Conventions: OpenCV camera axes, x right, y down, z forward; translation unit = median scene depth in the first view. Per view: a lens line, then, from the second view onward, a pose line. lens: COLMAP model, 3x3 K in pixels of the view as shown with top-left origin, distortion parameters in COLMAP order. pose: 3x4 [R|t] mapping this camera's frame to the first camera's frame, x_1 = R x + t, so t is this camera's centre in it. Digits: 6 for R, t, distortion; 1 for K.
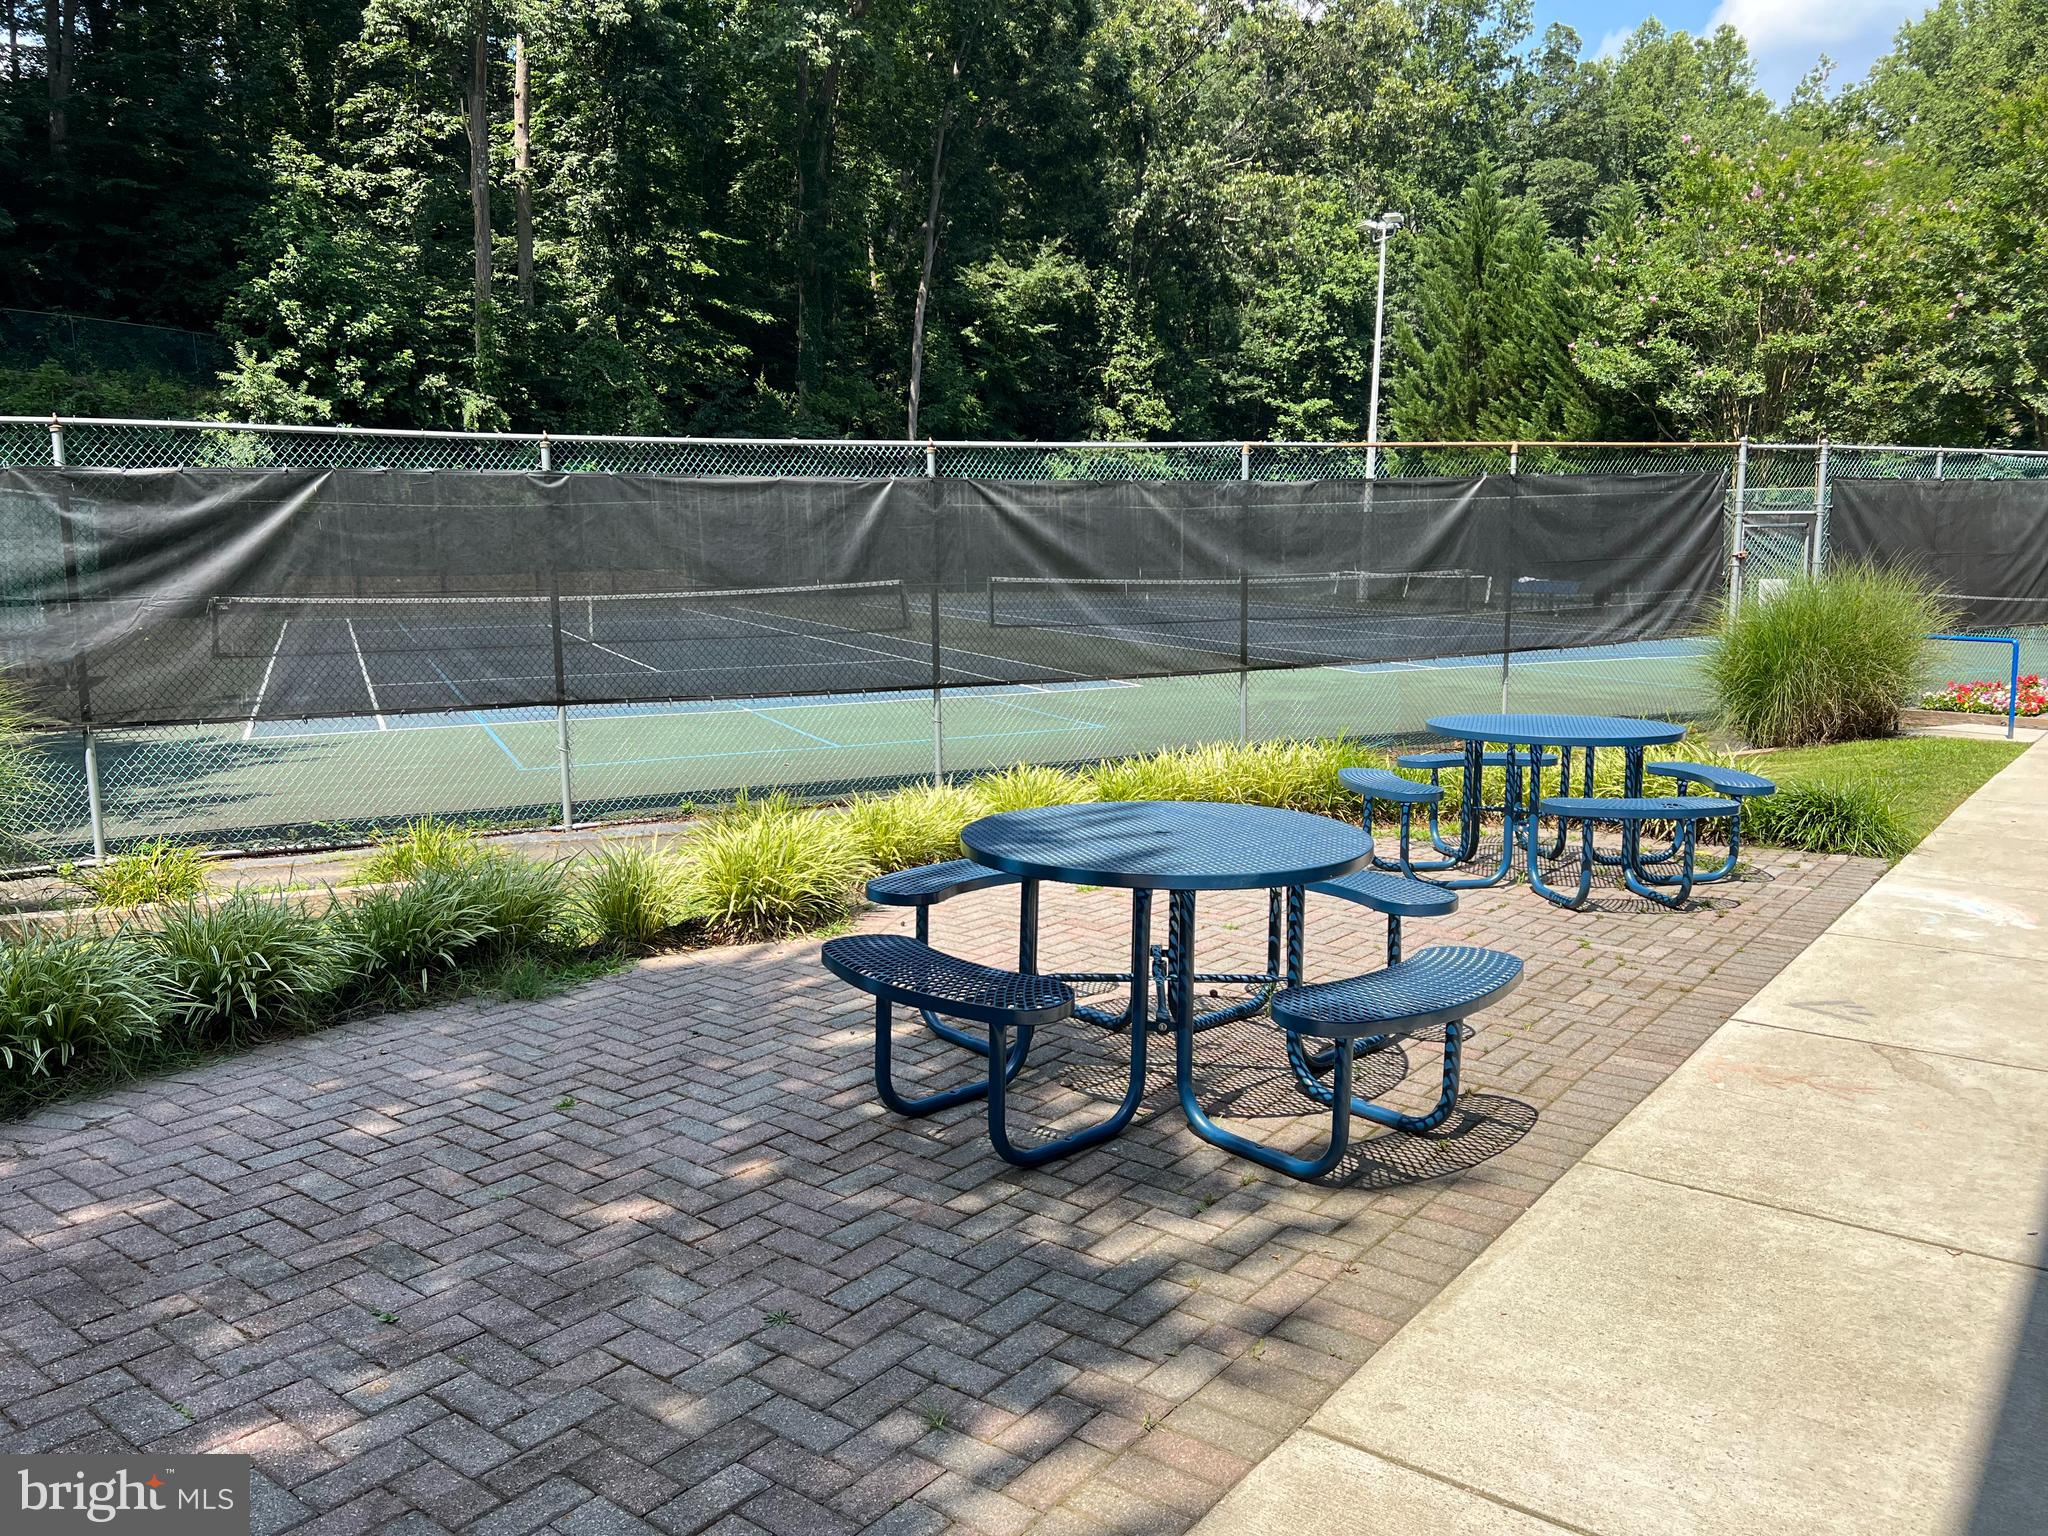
lens RADIAL K [[1547.9, 0, 1022.9], [0, 1547.9, 760.8], [0, 0, 1]] dist [0.019747, -0.016982]
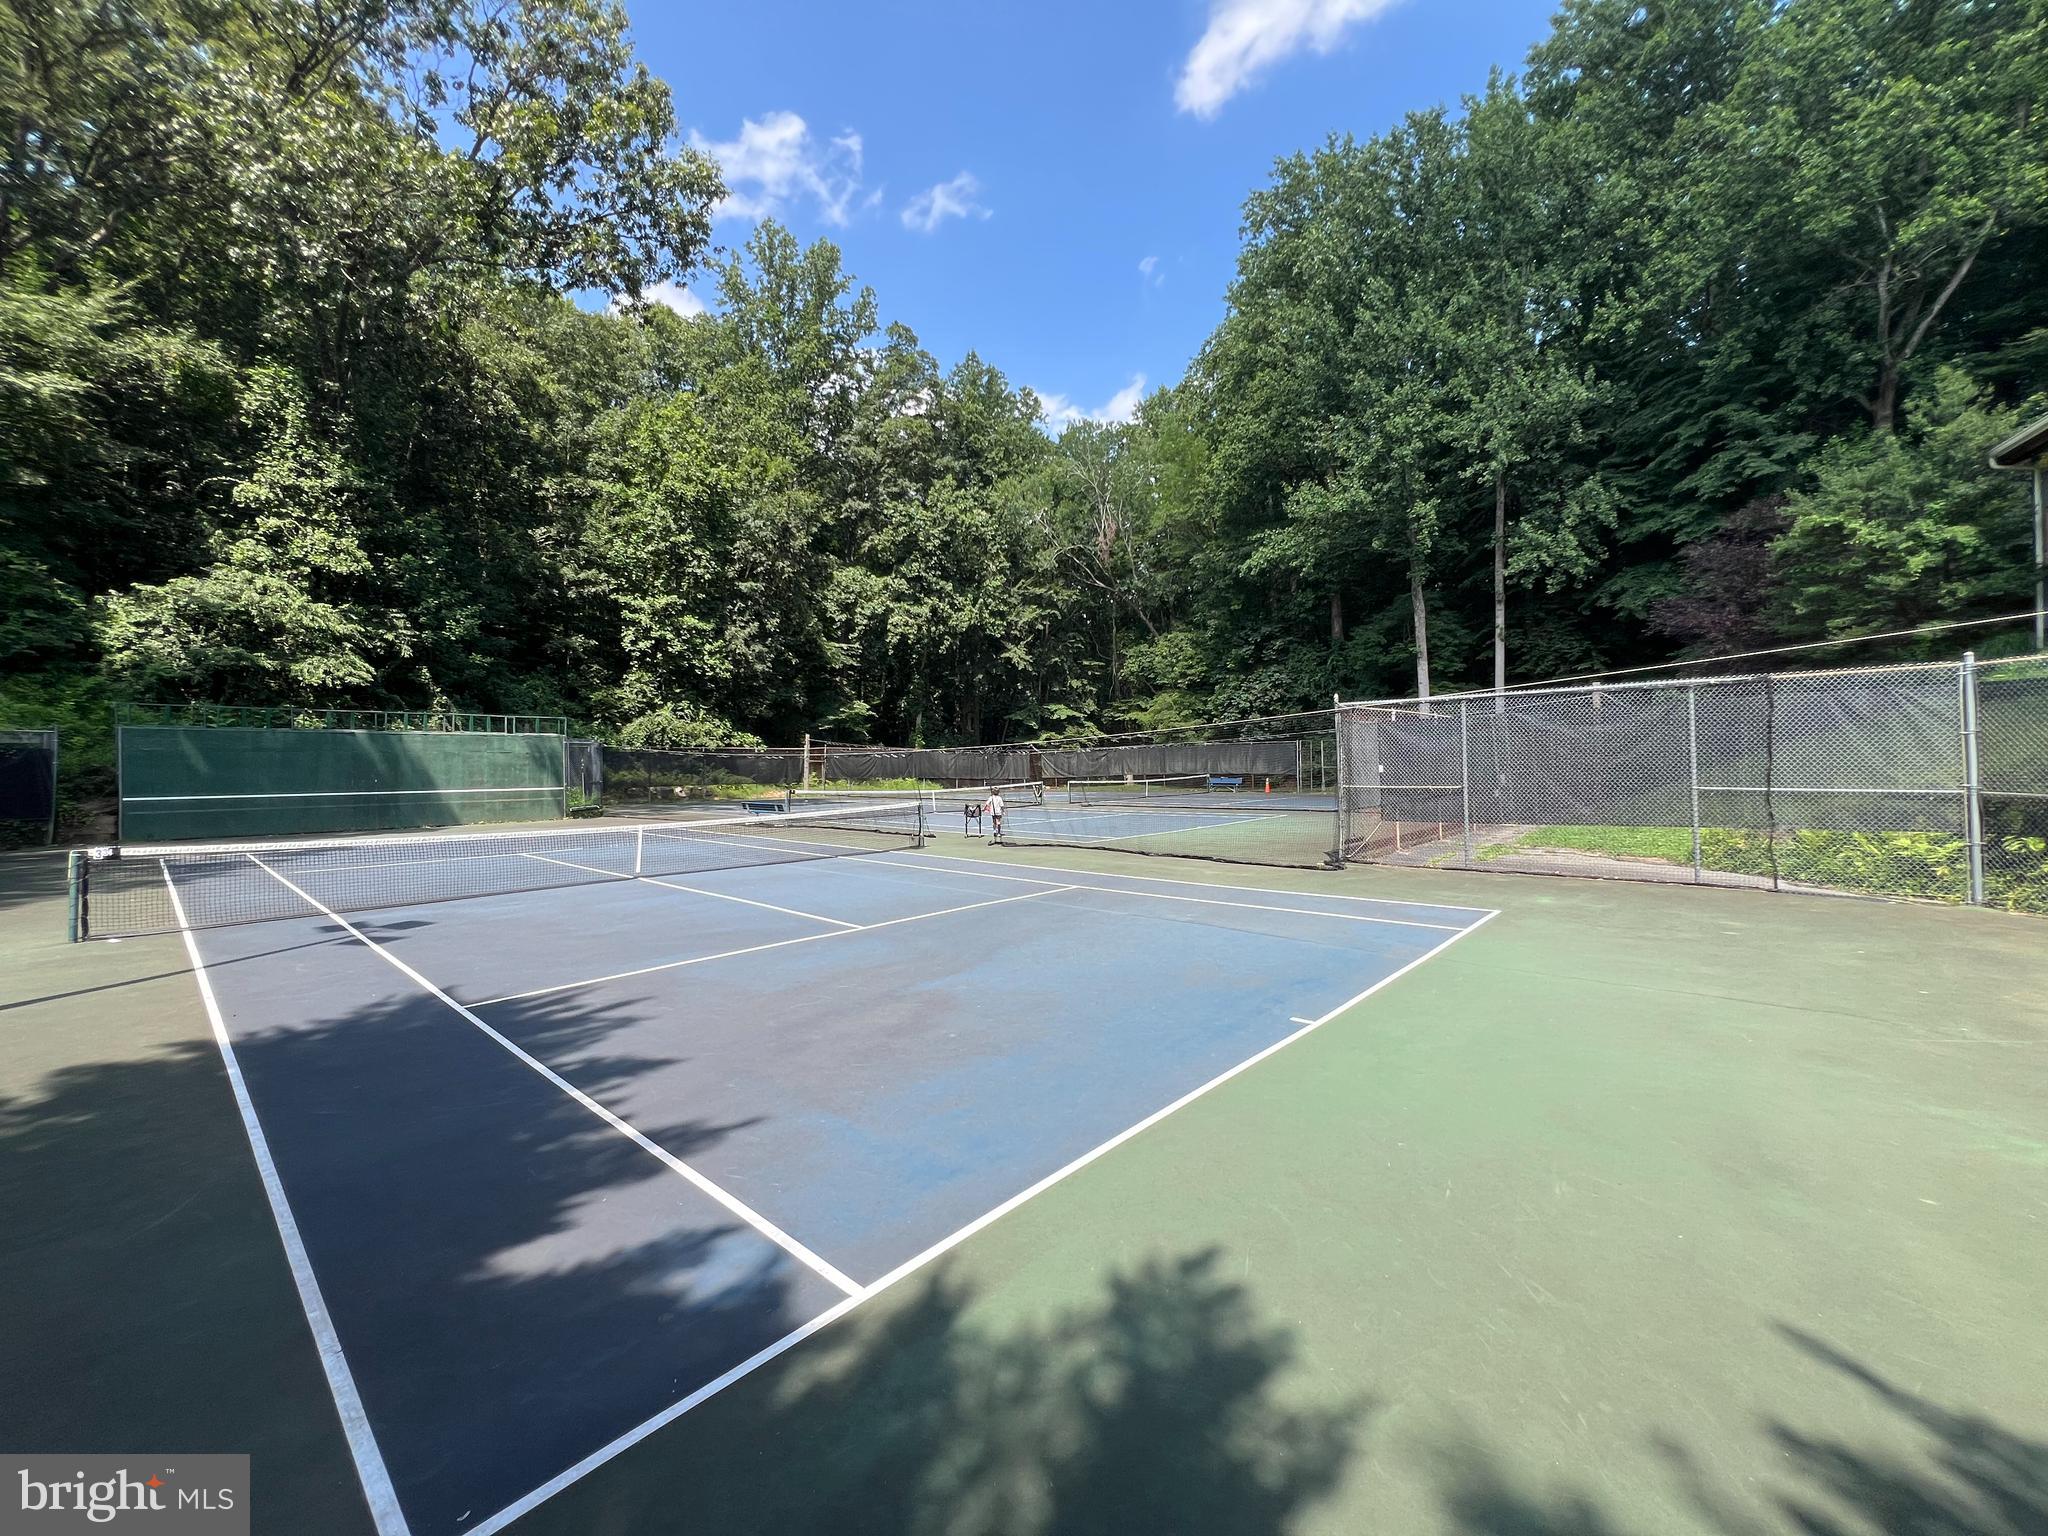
lens RADIAL K [[811.3, 0, 1038.5], [0, 811.3, 758.8], [0, 0, 1]] dist [-0.002048, 0.000069]
pose [[0.917549, -0.007603, 0.397550, 0.239103], [0.069197, 0.987614, -0.140819, -0.054368], [-0.391555, 0.156717, 0.906711, 0.554473]]
